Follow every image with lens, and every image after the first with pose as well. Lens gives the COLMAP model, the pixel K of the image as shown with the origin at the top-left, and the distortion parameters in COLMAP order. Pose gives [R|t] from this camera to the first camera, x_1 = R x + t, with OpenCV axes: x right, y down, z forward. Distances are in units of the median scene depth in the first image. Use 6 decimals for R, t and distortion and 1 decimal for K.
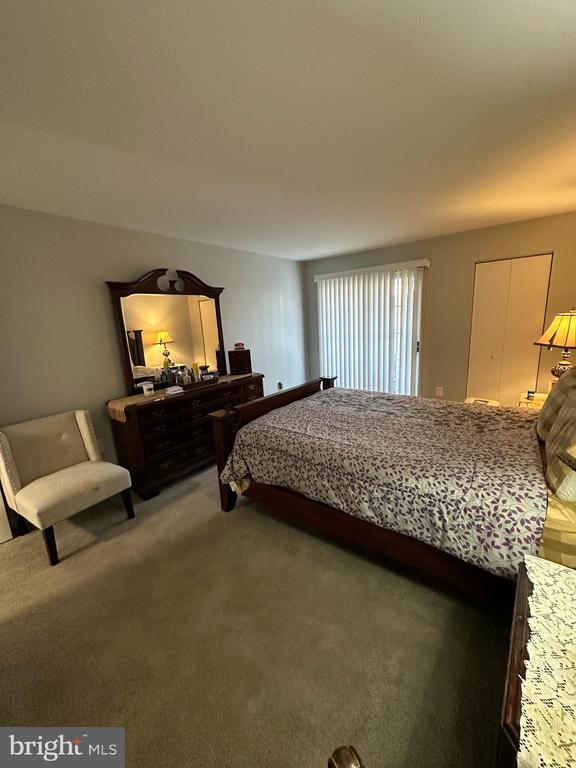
lens RADIAL K [[306.5, 0, 288.0], [0, 306.5, 384.0], [0, 0, 1]] dist [-0.000742, 0.000025]
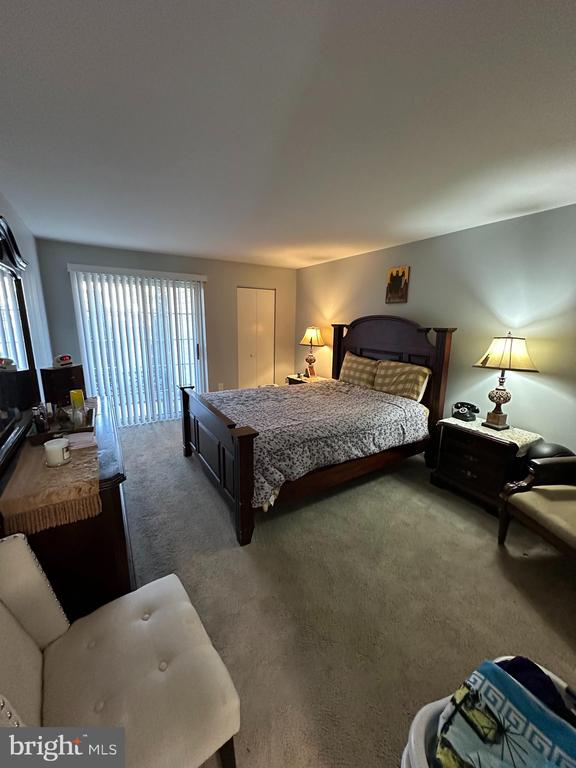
lens RADIAL K [[306.5, 0, 288.0], [0, 306.5, 384.0], [0, 0, 1]] dist [-0.000742, 0.000025]
pose [[0.350297, -0.140173, 0.926090, -1.267104], [0.161637, 0.982951, 0.087640, -0.119875], [-0.922586, 0.118990, 0.366982, 0.732500]]
